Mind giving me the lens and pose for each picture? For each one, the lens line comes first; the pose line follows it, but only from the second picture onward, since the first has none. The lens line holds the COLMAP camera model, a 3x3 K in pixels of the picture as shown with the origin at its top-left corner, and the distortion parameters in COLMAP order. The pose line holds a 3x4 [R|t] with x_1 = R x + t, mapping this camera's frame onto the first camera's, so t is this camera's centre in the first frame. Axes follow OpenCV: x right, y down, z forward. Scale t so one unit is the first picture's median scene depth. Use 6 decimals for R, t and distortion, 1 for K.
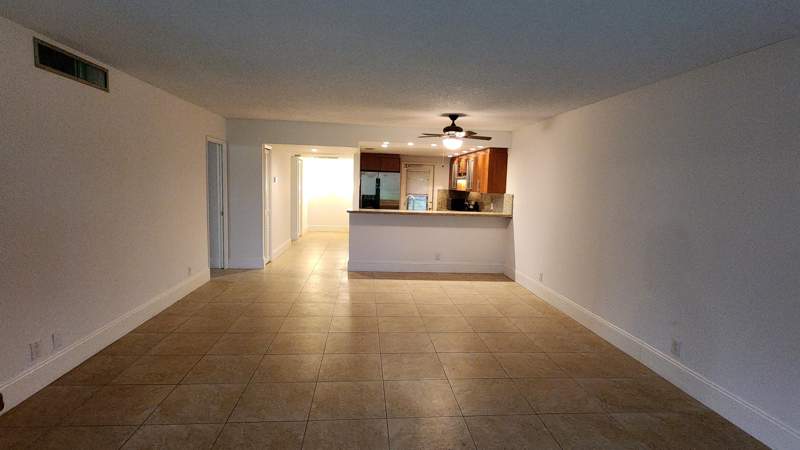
lens RADIAL K [[316.0, 0, 400.0], [0, 316.0, 225.0], [0, 0, 1]] dist [0.001230, -0.000077]
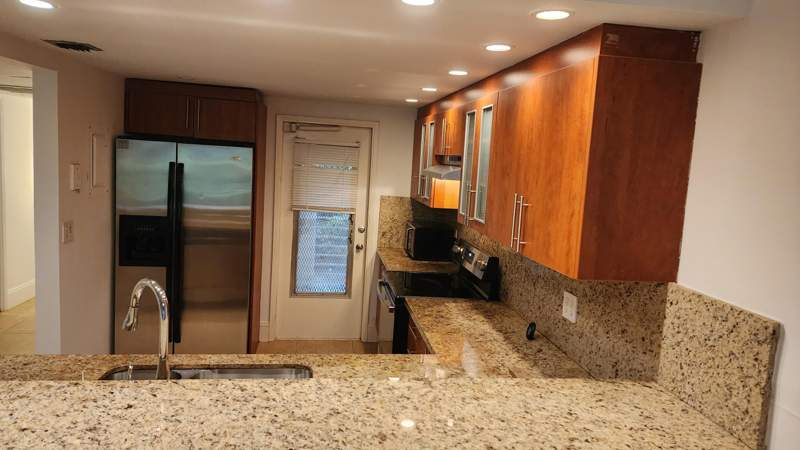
lens RADIAL K [[504.1, 0, 400.0], [0, 504.1, 225.0], [0, 0, 1]] dist [0.065970, -0.052135]
pose [[0.994539, 0.019799, 0.102471, 0.095973], [-0.019201, 0.999792, -0.006814, -0.087909], [-0.102584, 0.004809, 0.994713, 0.488319]]
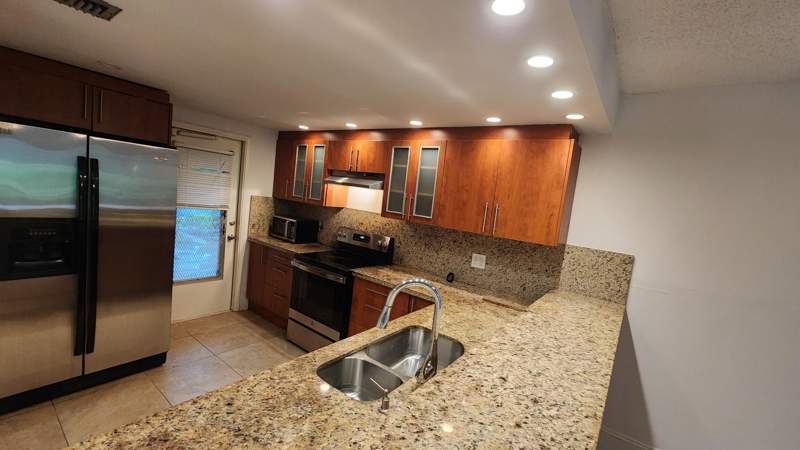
lens RADIAL K [[316.0, 0, 400.0], [0, 316.0, 225.0], [0, 0, 1]] dist [0.001230, -0.000077]
pose [[0.653221, -0.025417, 0.756740, -0.101702], [0.005990, 0.999579, 0.028403, -0.094853], [-0.757144, -0.014021, 0.653098, 0.615781]]
